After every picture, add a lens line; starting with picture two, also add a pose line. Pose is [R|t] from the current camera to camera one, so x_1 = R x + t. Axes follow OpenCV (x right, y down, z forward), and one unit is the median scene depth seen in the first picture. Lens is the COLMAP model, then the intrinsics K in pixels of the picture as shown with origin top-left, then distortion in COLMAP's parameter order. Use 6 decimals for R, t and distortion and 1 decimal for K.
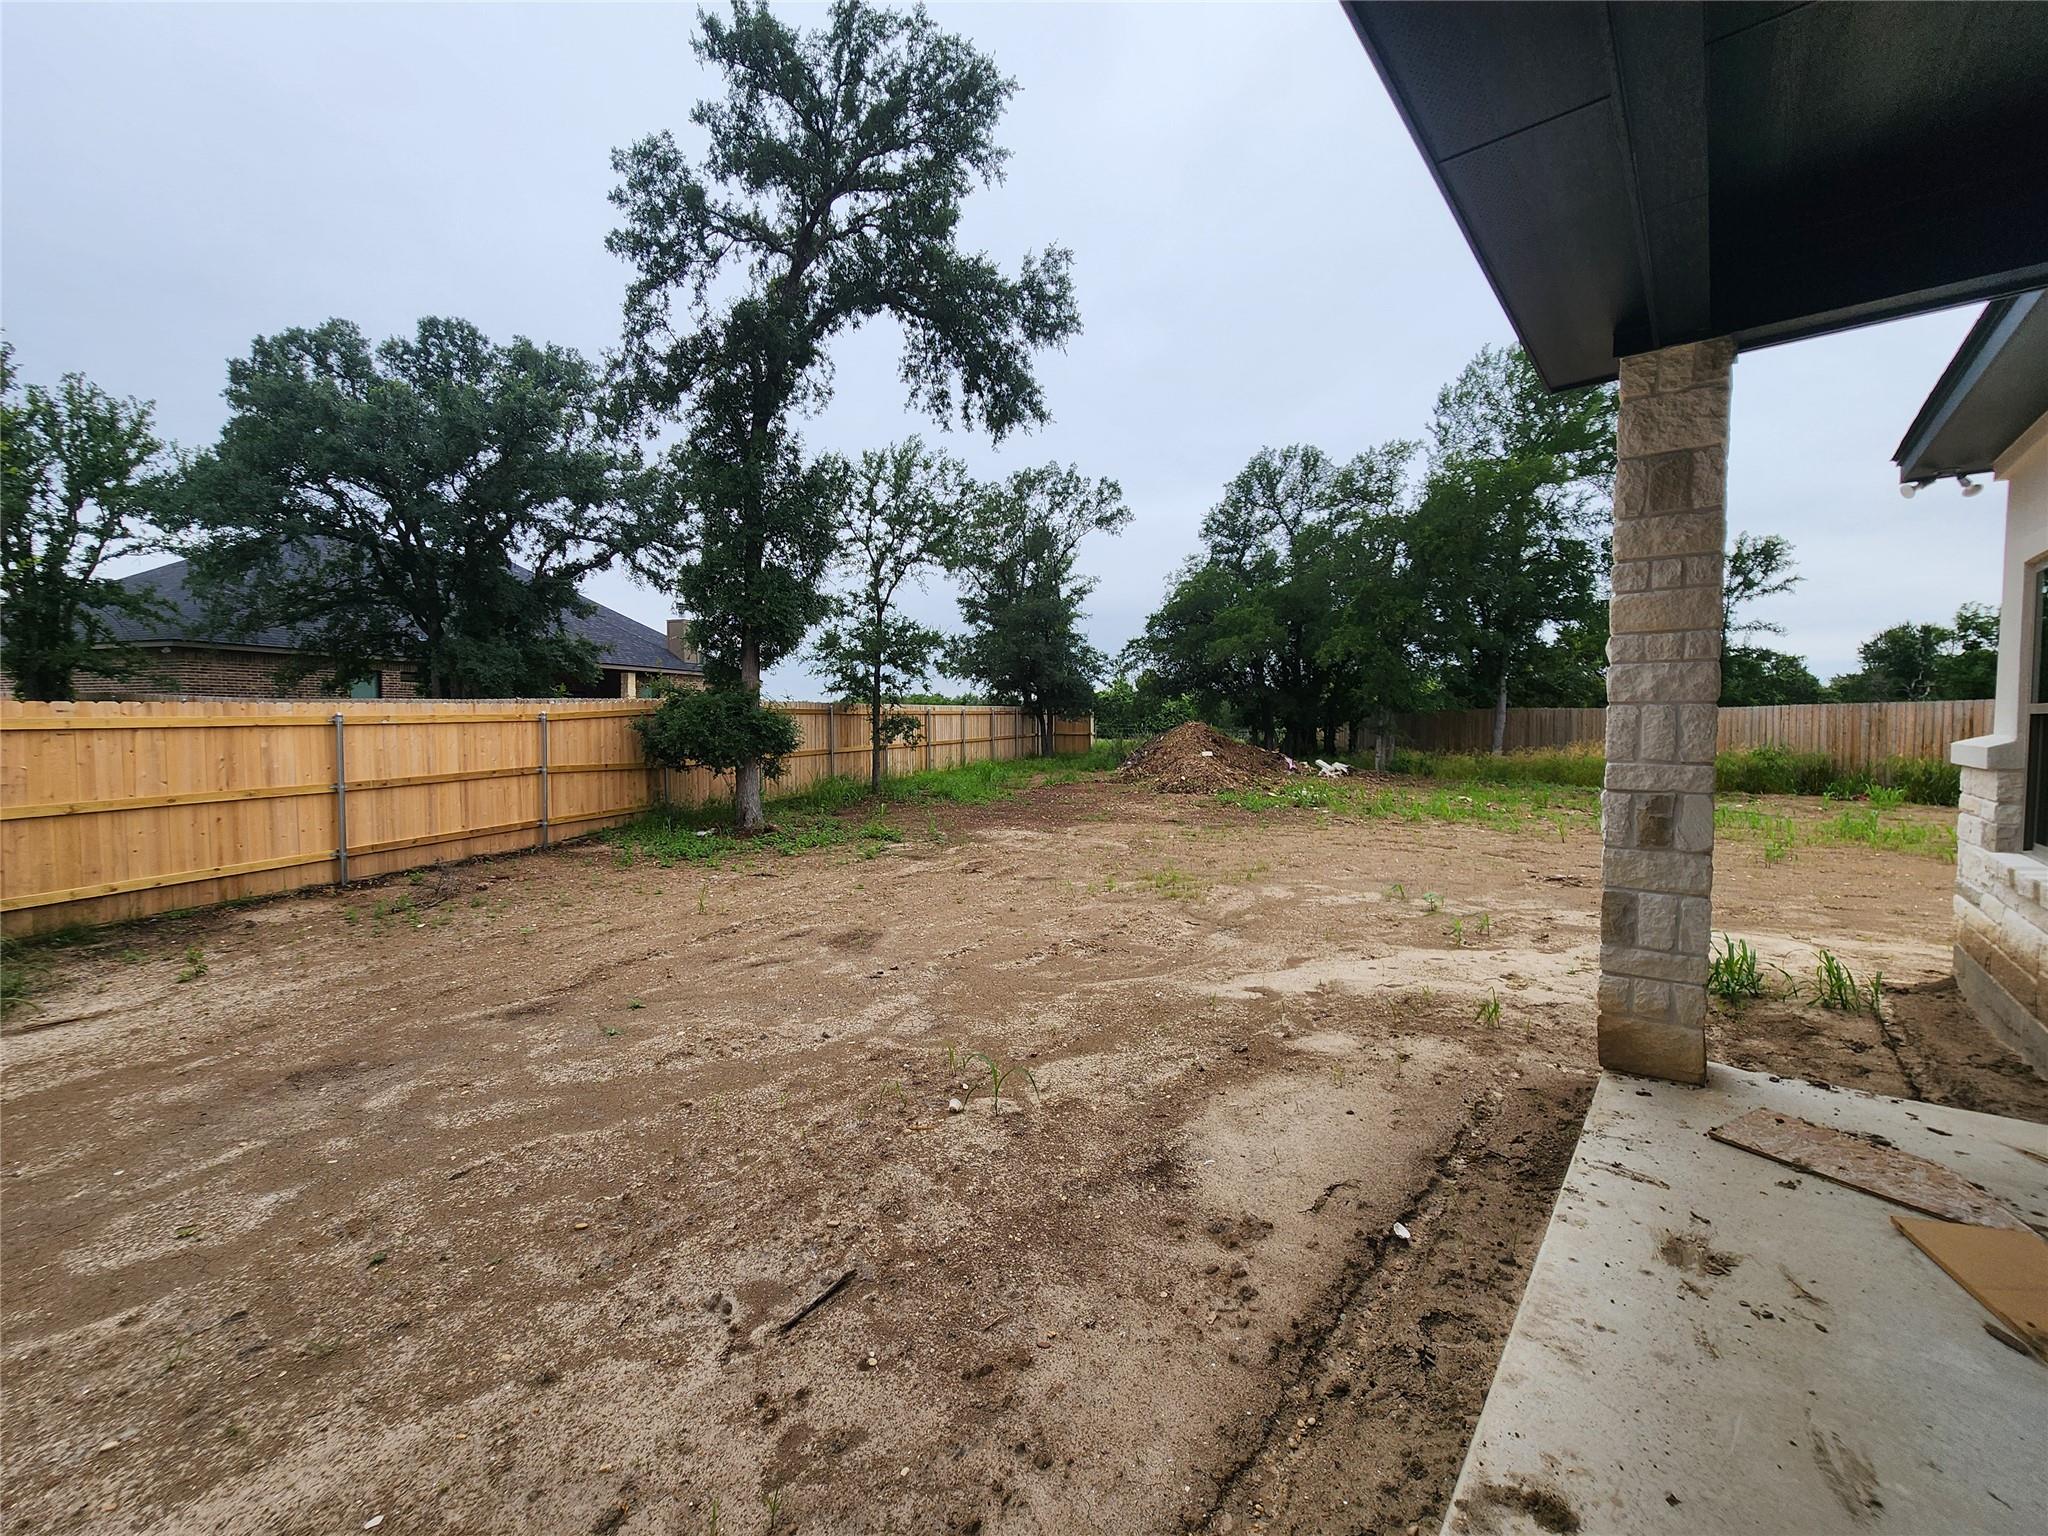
lens RADIAL K [[836.4, 0, 1015.1], [0, 836.4, 760.0], [0, 0, 1]] dist [0.000193, 0.000521]
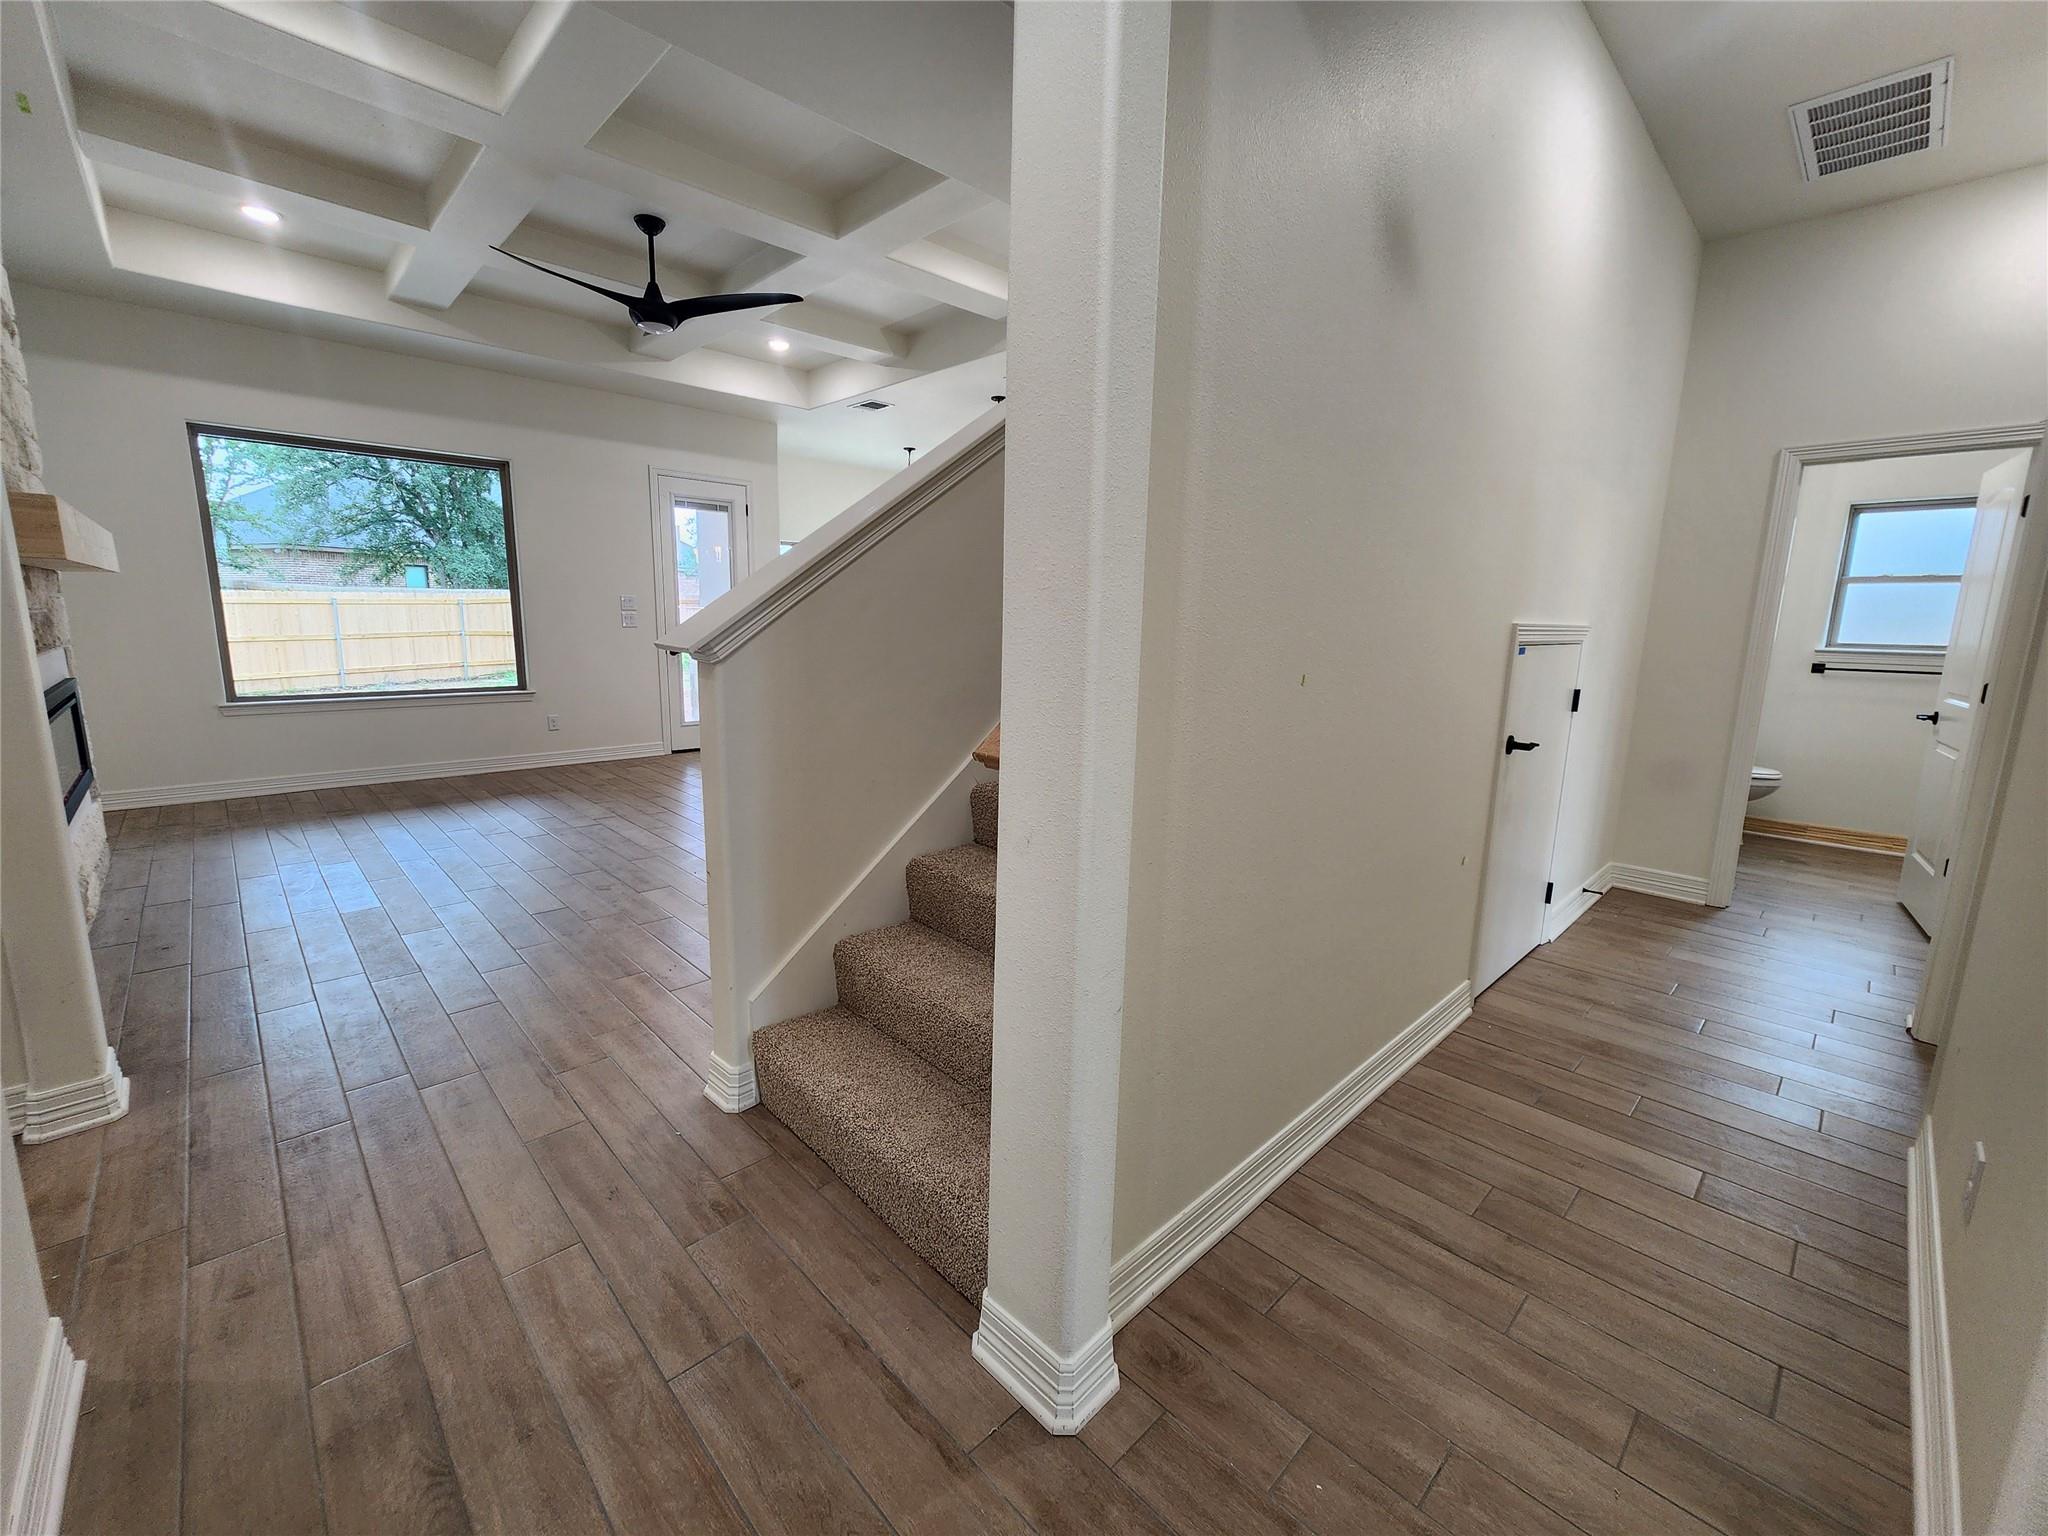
lens RADIAL K [[836.4, 0, 1014.2], [0, 836.4, 760.0], [0, 0, 1]] dist [0.000193, 0.000521]
pose [[0.993862, 0.036798, -0.104323, 0.631924], [-0.023673, 0.991955, 0.124359, 0.025933], [0.108060, -0.121126, 0.986738, -0.506886]]
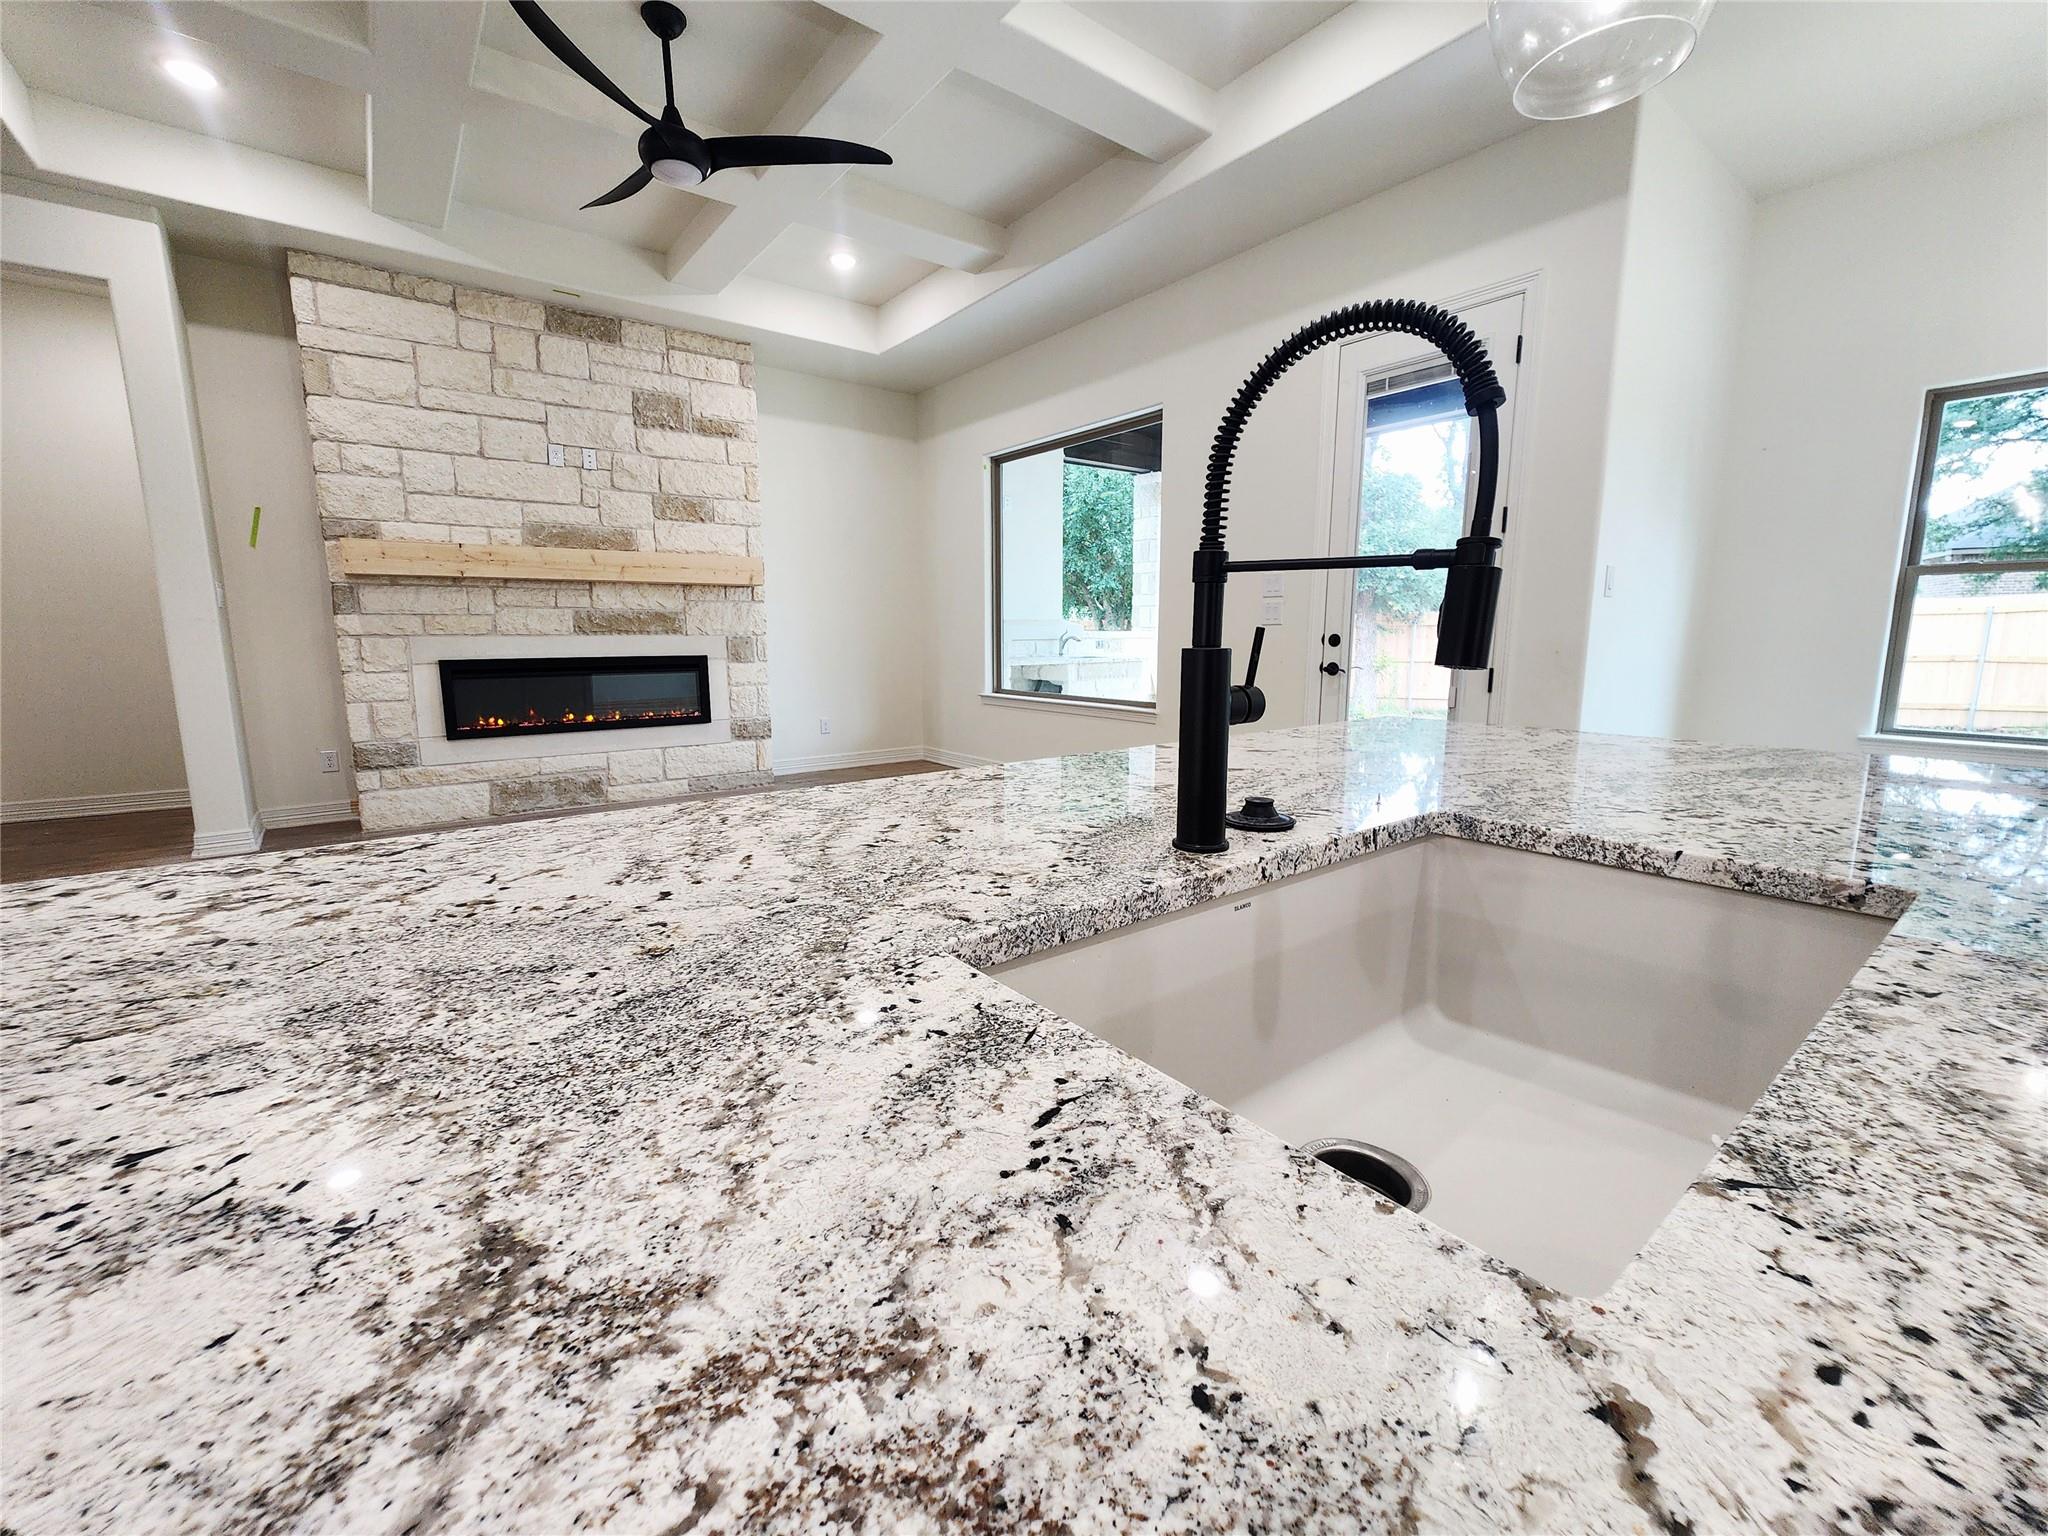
lens RADIAL K [[836.4, 0, 1011.6], [0, 836.4, 764.3], [0, 0, 1]] dist [0.000193, 0.000521]
pose [[-0.223428, 0.154333, -0.962425, 0.676661], [-0.044270, 0.984760, 0.168192, 0.016674], [0.973715, 0.080185, -0.213191, 0.009067]]
